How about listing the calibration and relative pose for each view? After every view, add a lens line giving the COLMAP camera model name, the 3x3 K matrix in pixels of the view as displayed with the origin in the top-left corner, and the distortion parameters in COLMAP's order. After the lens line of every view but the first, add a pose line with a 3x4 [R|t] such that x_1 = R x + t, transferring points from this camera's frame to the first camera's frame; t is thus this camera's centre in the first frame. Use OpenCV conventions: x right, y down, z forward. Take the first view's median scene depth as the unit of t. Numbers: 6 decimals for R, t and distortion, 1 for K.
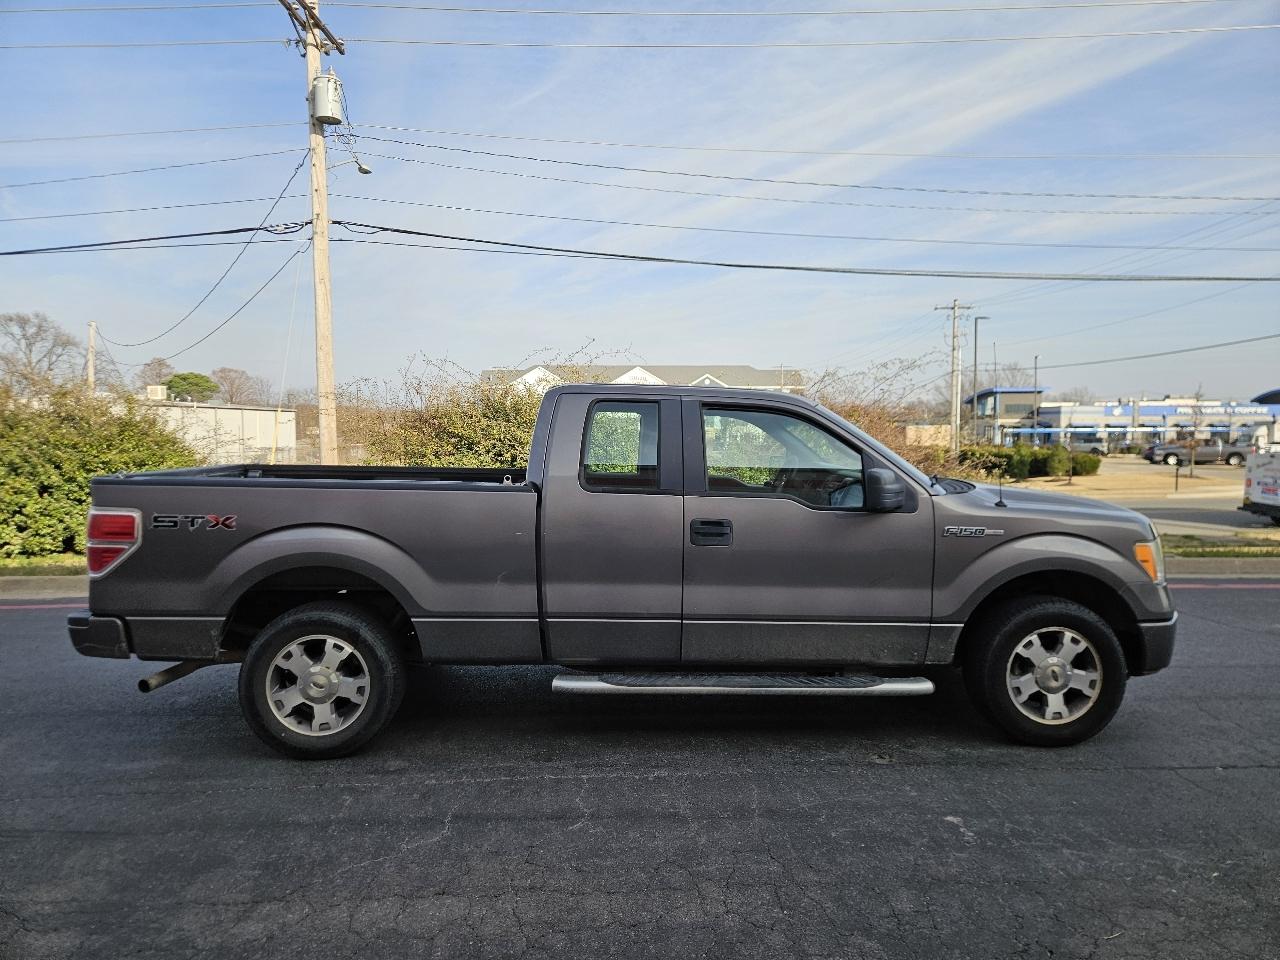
lens RADIAL K [[863.9, 0, 614.8], [0, 863.9, 478.0], [0, 0, 1]] dist [0.074994, -0.058132]
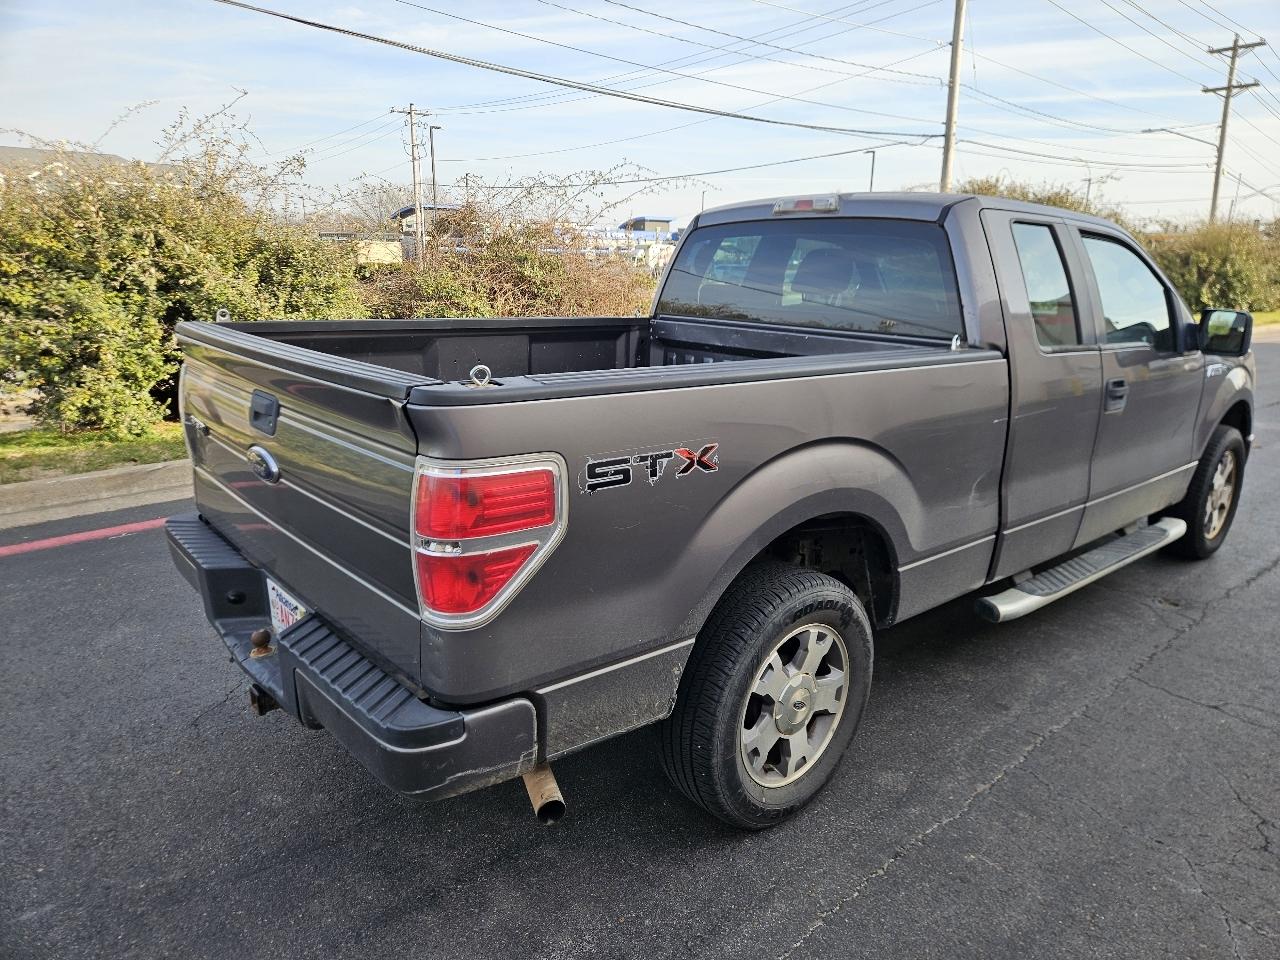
lens RADIAL K [[866.4, 0, 634.3], [0, 866.4, 462.0], [0, 0, 1]] dist [0.076929, -0.061316]
pose [[0.770235, -0.133671, 0.623594, -0.781872], [0.012467, 0.980757, 0.194832, -0.045104], [-0.637638, -0.142292, 0.757081, 0.642154]]
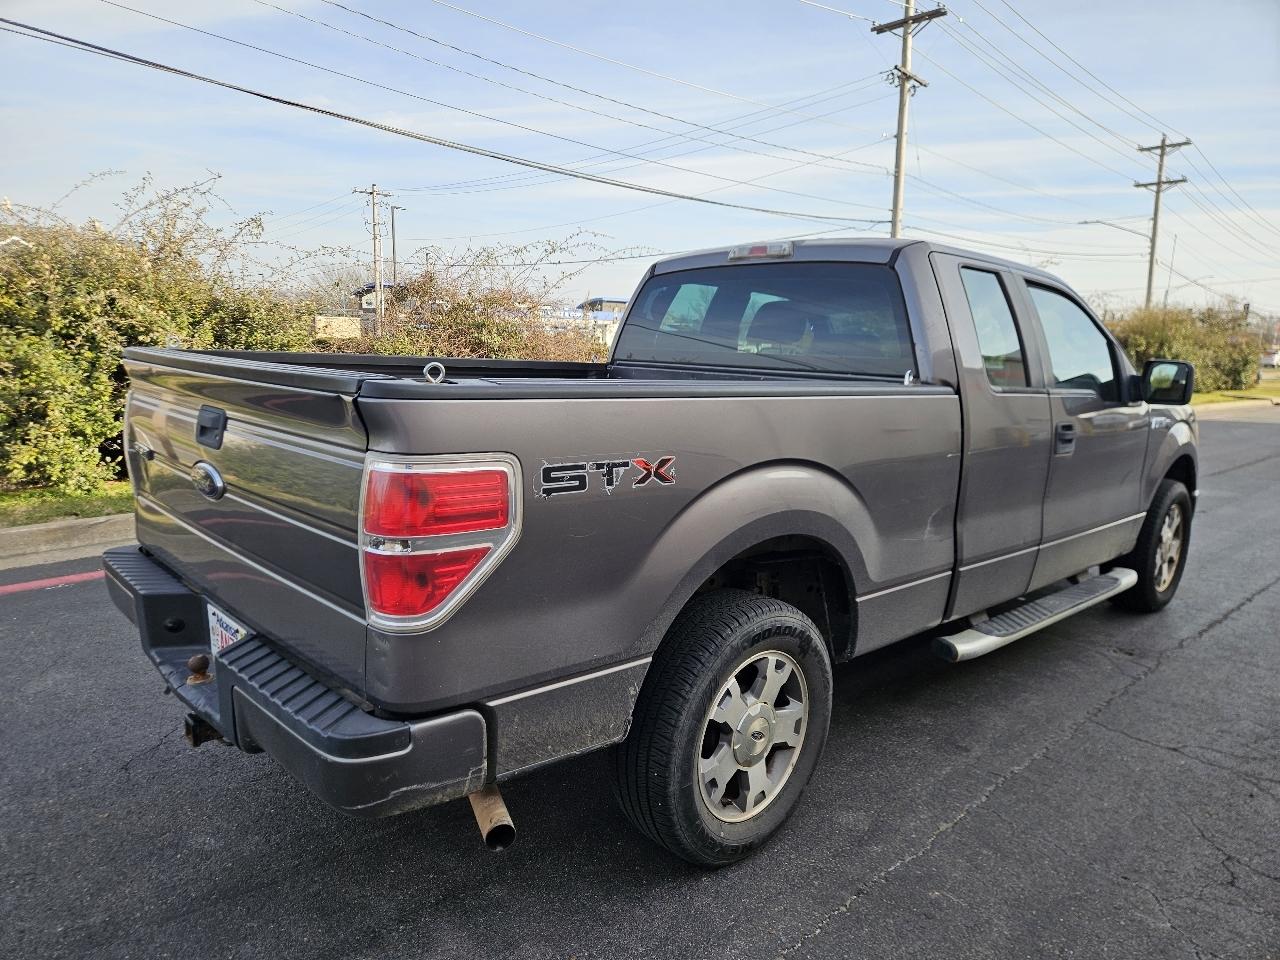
lens RADIAL K [[866.5, 0, 618.0], [0, 866.5, 478.2], [0, 0, 1]] dist [0.074714, -0.058803]
pose [[0.750589, -0.083848, 0.655427, -0.781484], [0.002058, 0.992208, 0.124575, -0.006617], [-0.660766, -0.092156, 0.744913, 0.642972]]
